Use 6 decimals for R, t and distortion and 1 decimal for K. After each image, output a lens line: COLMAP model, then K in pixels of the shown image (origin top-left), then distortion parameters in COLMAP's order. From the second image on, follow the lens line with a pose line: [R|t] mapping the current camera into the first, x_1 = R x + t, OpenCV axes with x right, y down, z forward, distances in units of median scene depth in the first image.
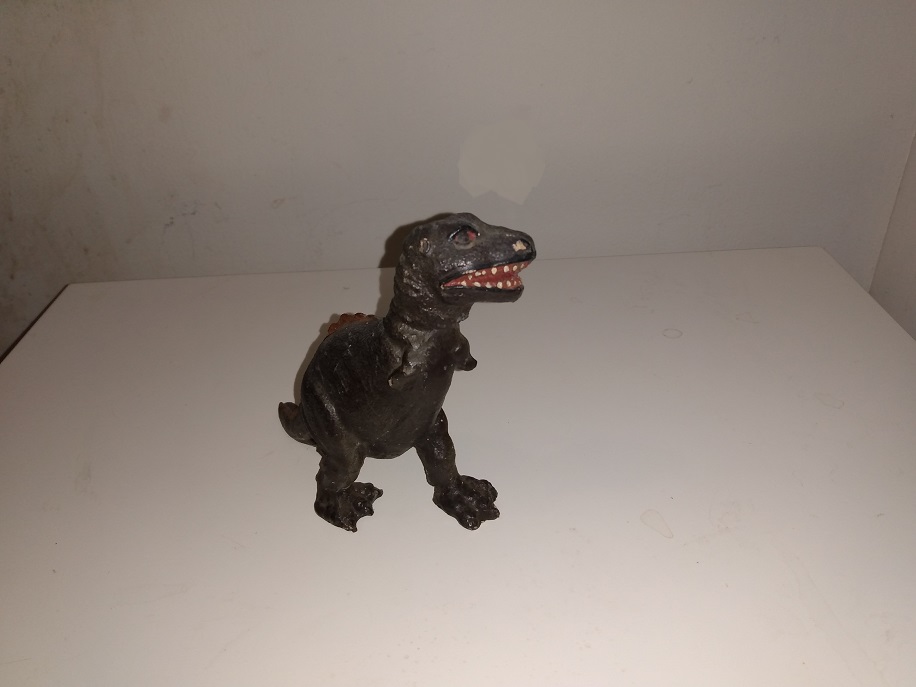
lens RADIAL K [[718.9, 0, 458.0], [0, 718.9, 343.5], [0, 0, 1]] dist [0.001416, -0.027929]
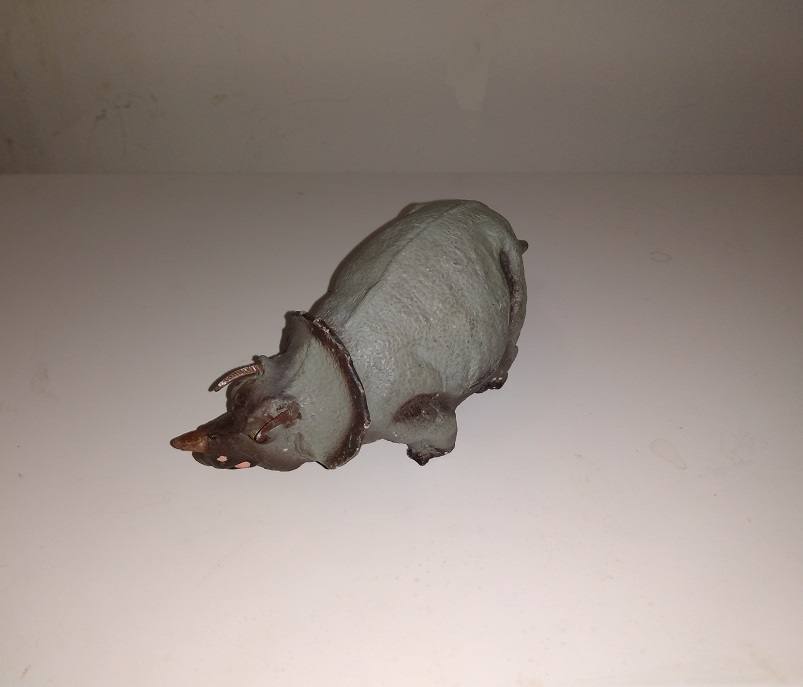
lens RADIAL K [[721.6, 0, 344.8], [0, 721.6, 345.1], [0, 0, 1]] dist [0.000126, -0.039003]
pose [[0.998794, 0.047639, 0.011890, -0.087994], [-0.048577, 0.993998, 0.098020, 0.021185], [-0.007149, -0.098480, 0.995113, 0.045506]]
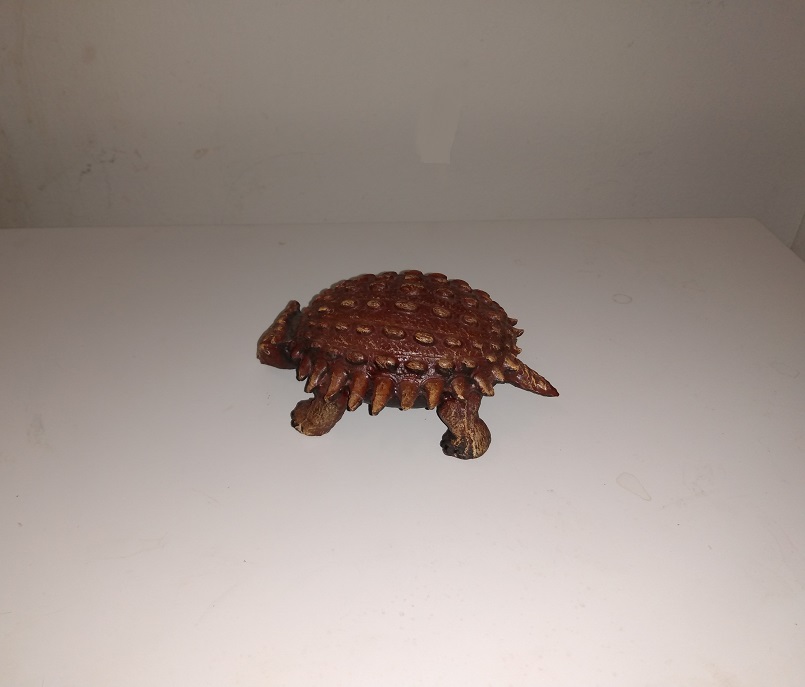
lens RADIAL K [[723.4, 0, 345.7], [0, 723.4, 345.1], [0, 0, 1]] dist [0.000126, -0.039003]
pose [[0.998815, 0.026756, 0.040646, -0.092306], [-0.028704, 0.998430, 0.048100, 0.009658], [-0.039296, -0.049210, 0.998015, 0.012517]]
